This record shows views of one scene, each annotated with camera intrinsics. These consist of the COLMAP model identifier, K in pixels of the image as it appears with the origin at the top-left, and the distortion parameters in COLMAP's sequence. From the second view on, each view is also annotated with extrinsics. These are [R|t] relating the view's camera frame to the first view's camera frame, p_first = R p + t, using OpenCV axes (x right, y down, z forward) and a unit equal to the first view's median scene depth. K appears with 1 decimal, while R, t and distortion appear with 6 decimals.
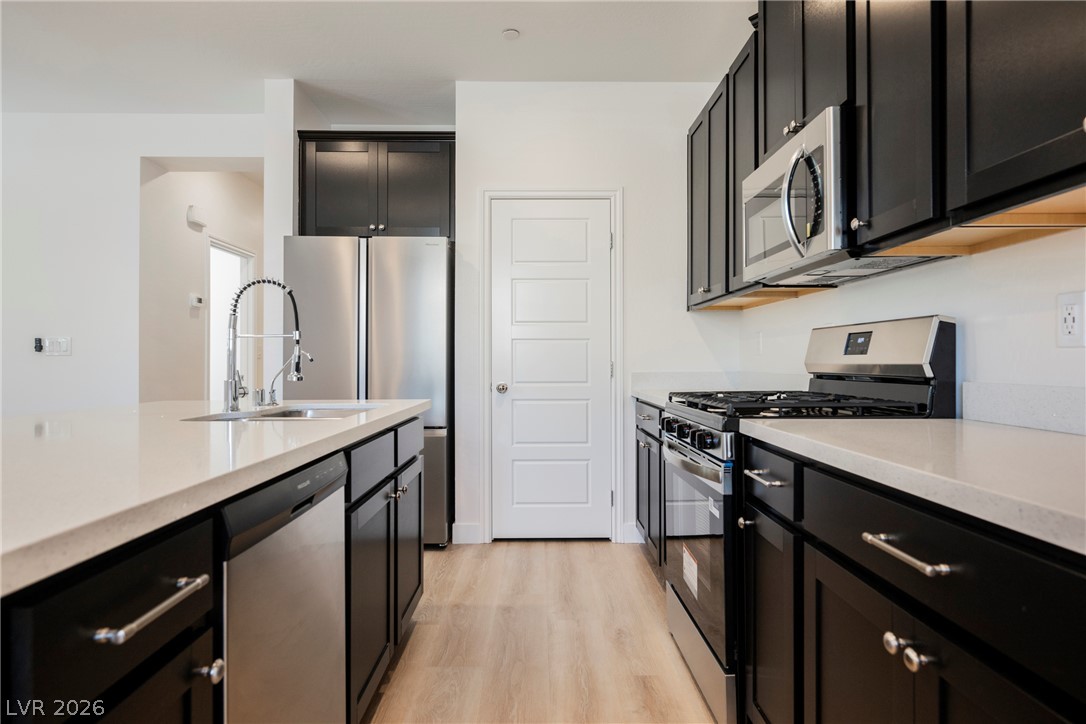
lens RADIAL K [[625.9, 0, 543.0], [0, 625.9, 362.0], [0, 0, 1]] dist [-0.003678, -0.001116]
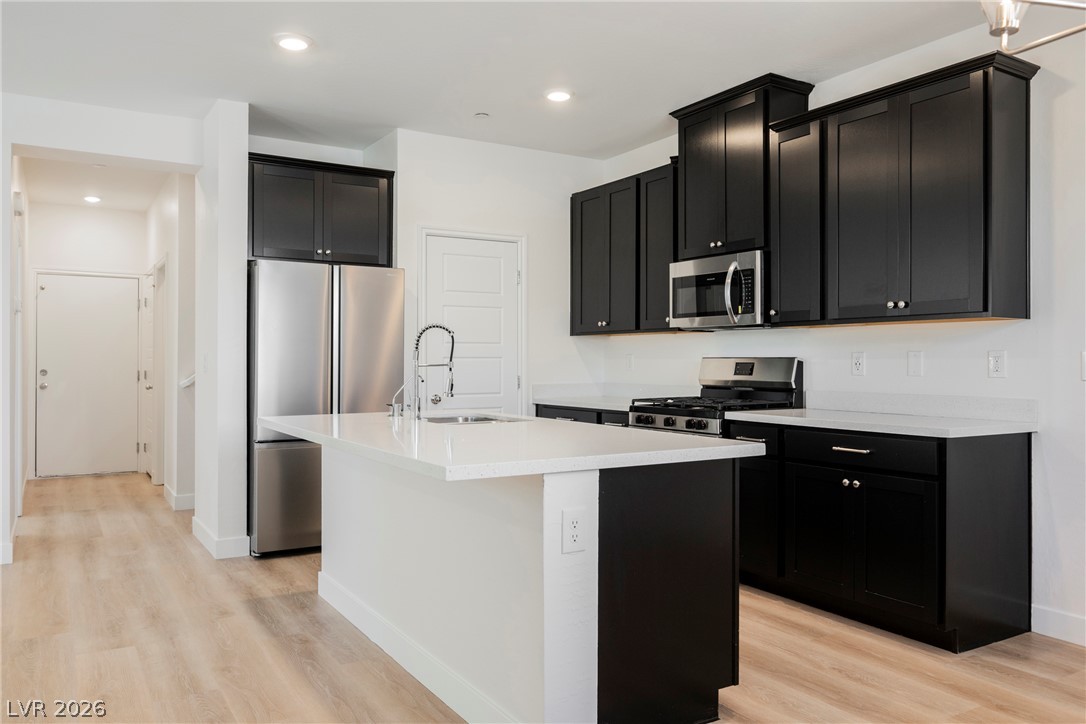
lens RADIAL K [[813.7, 0, 543.0], [0, 813.7, 362.0], [0, 0, 1]] dist [0.002927, 0.002450]
pose [[0.860378, 0.001454, 0.509654, -0.869180], [-0.001326, 0.999999, -0.000615, -0.035398], [-0.509654, -0.000147, 0.860379, -0.517146]]
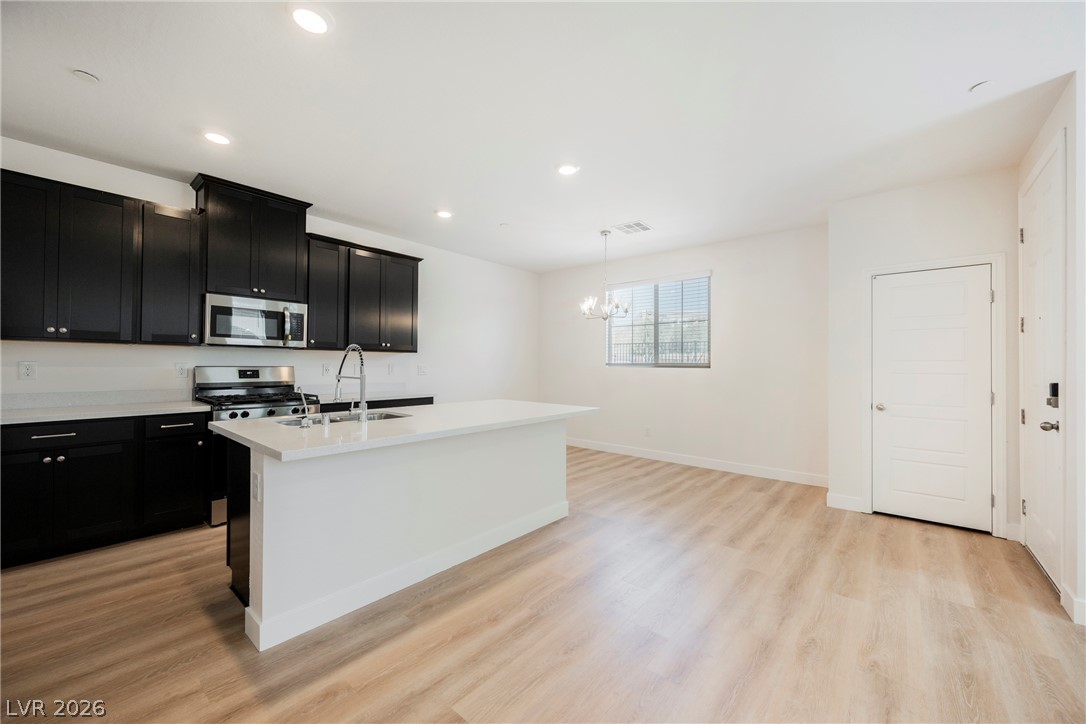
lens RADIAL K [[422.6, 0, 545.2], [0, 422.6, 361.1], [0, 0, 1]] dist [-0.000190, 0.000008]
pose [[-0.758242, -0.002951, 0.651966, -1.220393], [-0.009131, 0.999940, -0.006093, -0.063776], [-0.651909, -0.010573, -0.758223, 1.156851]]
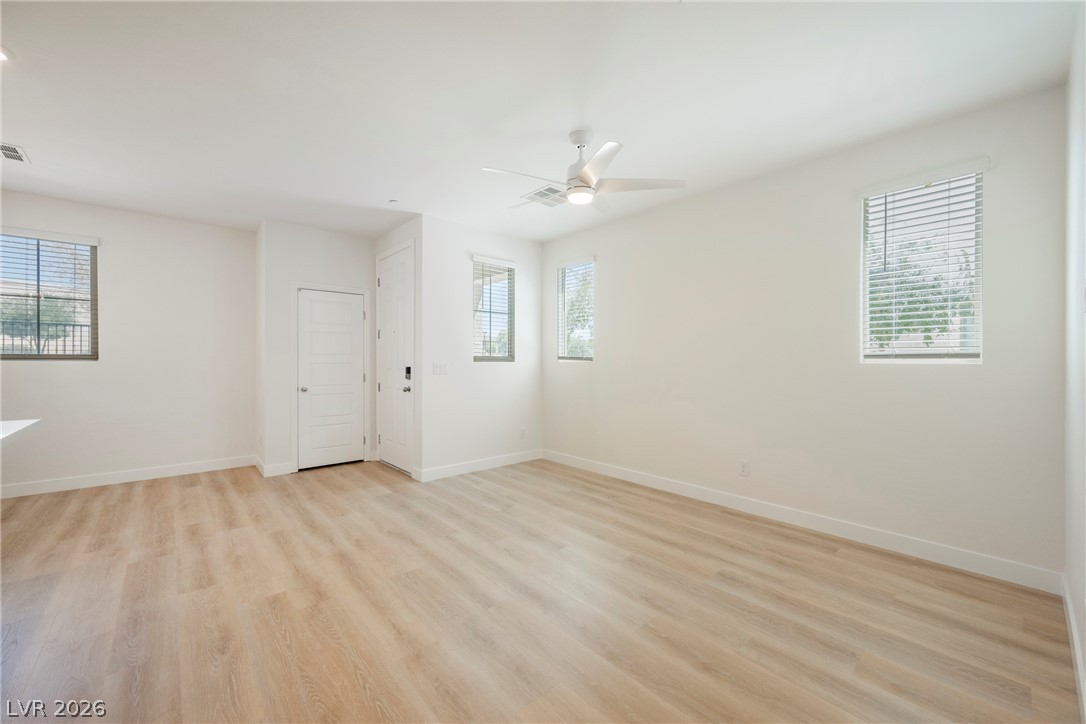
lens RADIAL K [[422.6, 0, 545.2], [0, 422.6, 361.1], [0, 0, 1]] dist [-0.000190, 0.000008]
pose [[-0.755364, -0.004320, -0.655292, -0.775174], [-0.006506, 0.999978, 0.000908, -0.061965], [0.655274, 0.004949, -0.755375, 1.432484]]
